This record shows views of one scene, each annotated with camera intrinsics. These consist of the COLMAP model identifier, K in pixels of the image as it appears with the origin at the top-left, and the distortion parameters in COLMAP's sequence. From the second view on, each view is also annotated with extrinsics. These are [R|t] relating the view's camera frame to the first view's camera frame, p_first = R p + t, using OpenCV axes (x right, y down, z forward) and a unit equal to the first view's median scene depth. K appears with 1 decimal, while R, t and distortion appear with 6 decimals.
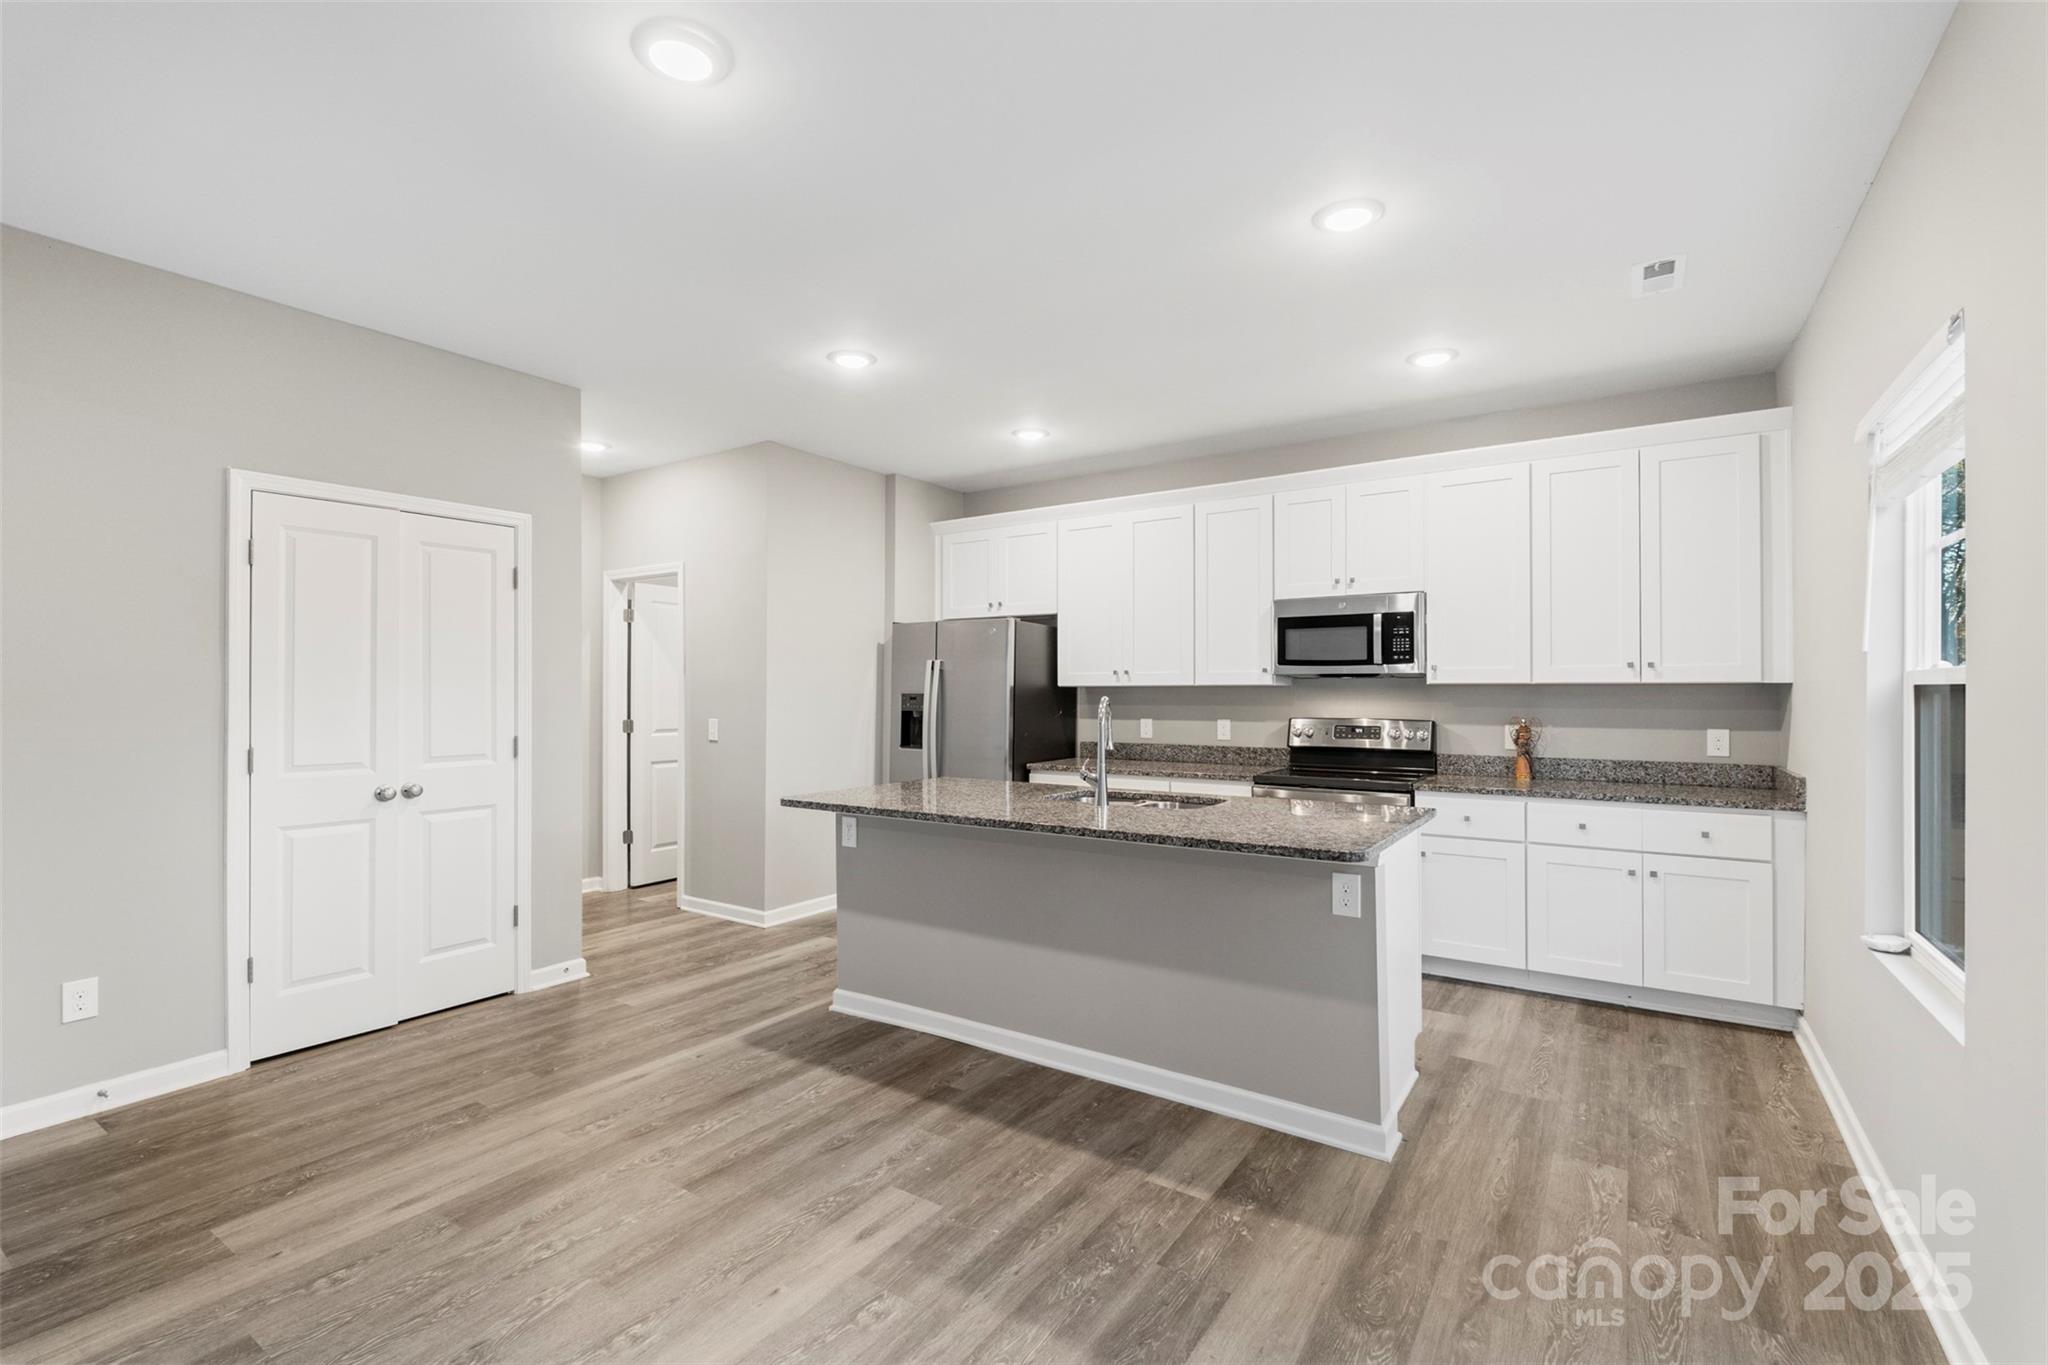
lens RADIAL K [[902.7, 0, 1023.9], [0, 902.7, 679.0], [0, 0, 1]] dist [-0.000348, 0.000945]
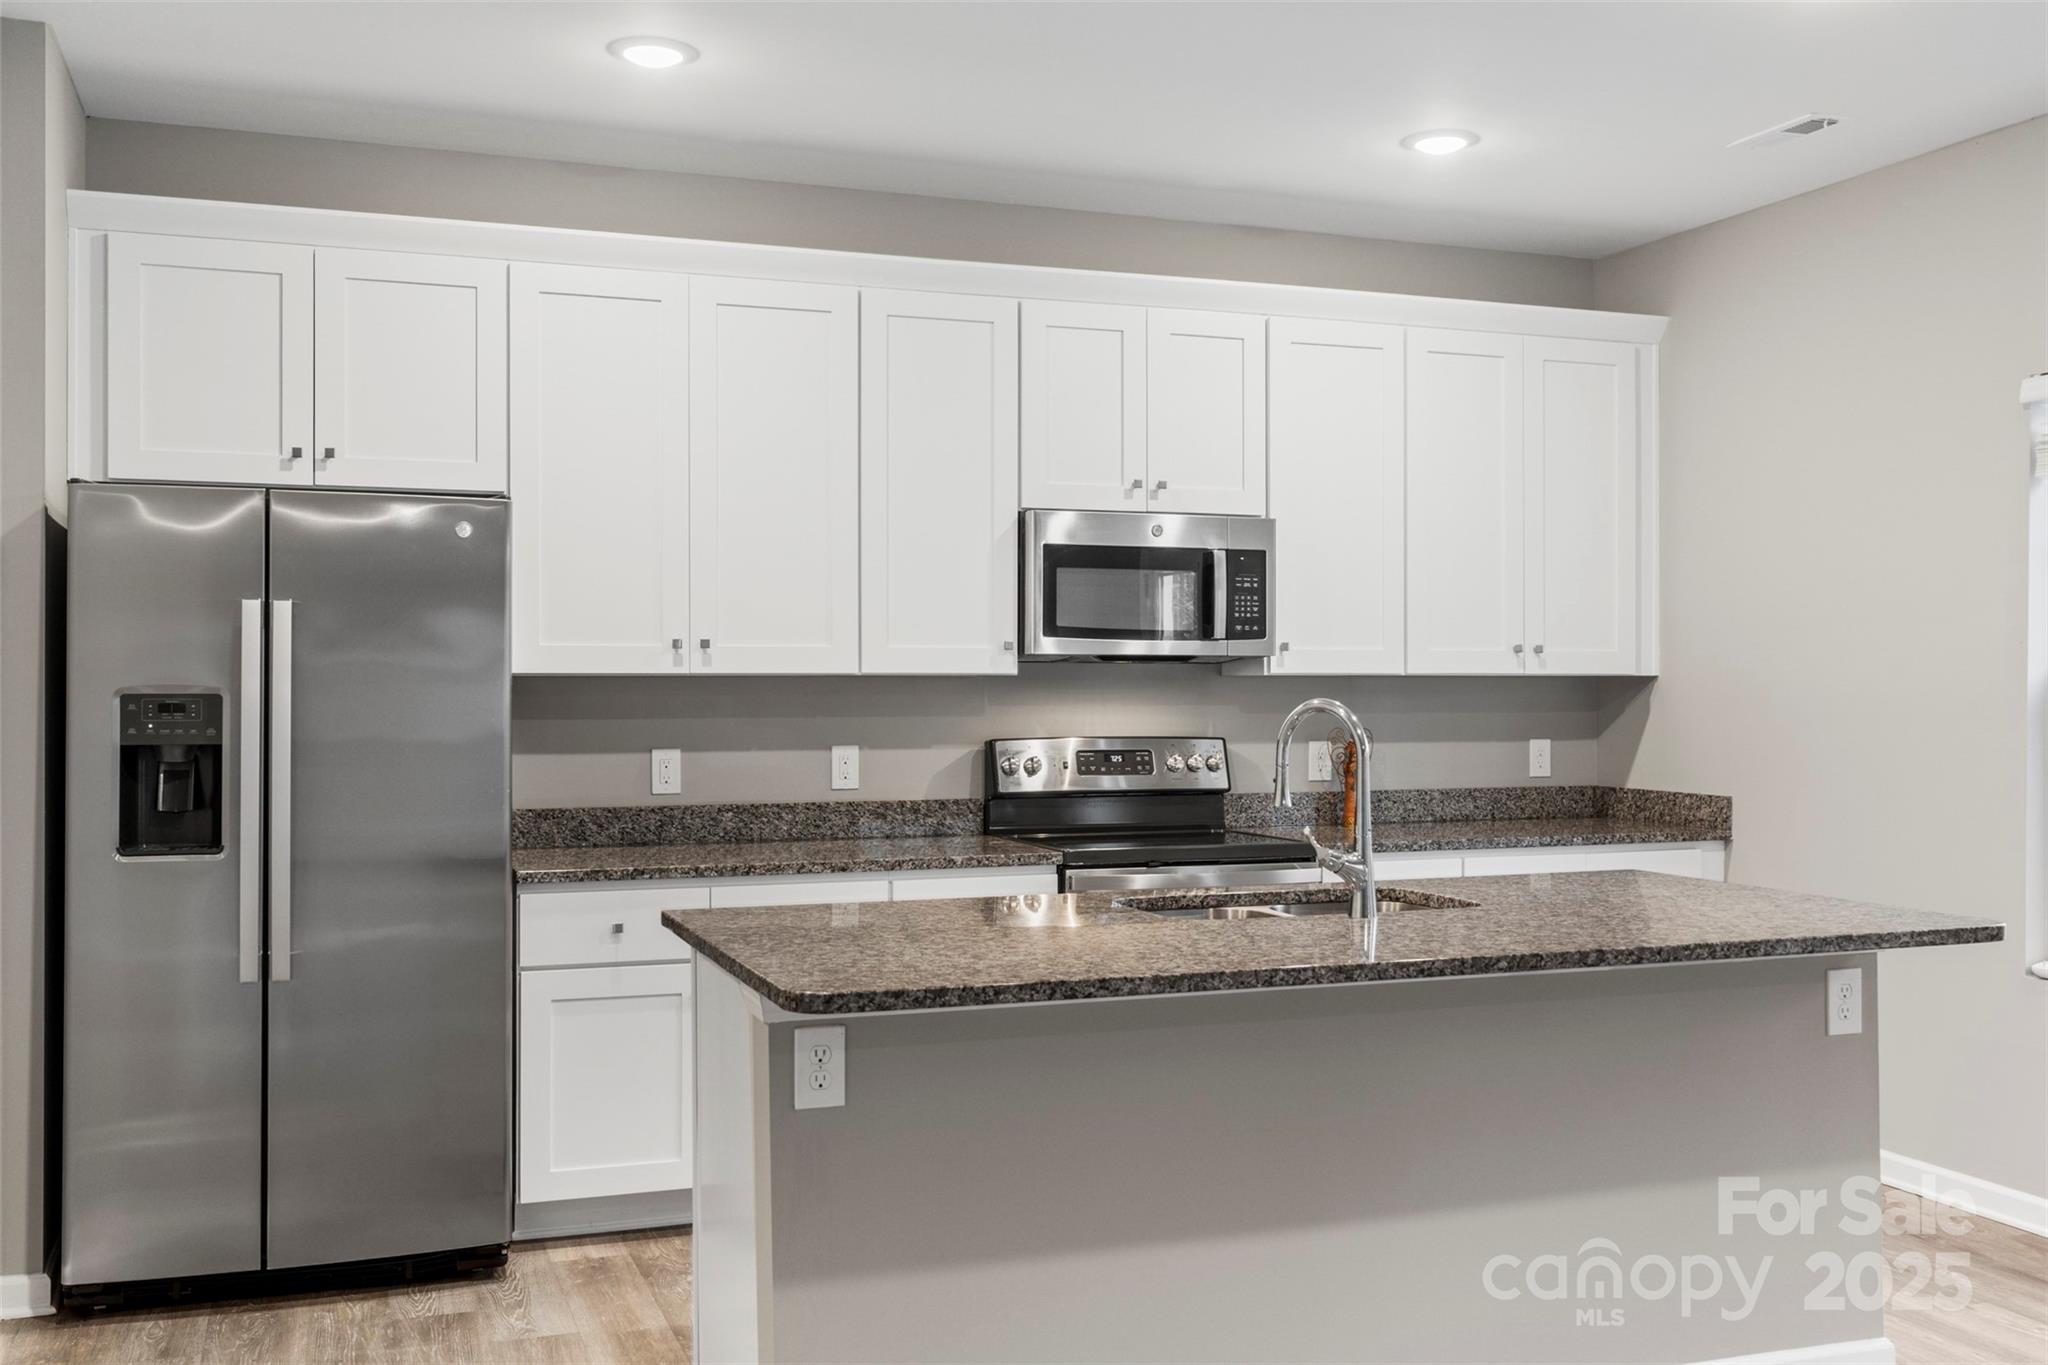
lens RADIAL K [[1868.4, 0, 1018.8], [0, 1868.4, 690.6], [0, 0, 1]] dist [0.001027, 0.005009]
pose [[0.599518, -0.000688, 0.800361, -0.628891], [-0.010071, 0.999914, 0.008403, 0.007330], [-0.800298, -0.013098, 0.599459, 0.400932]]
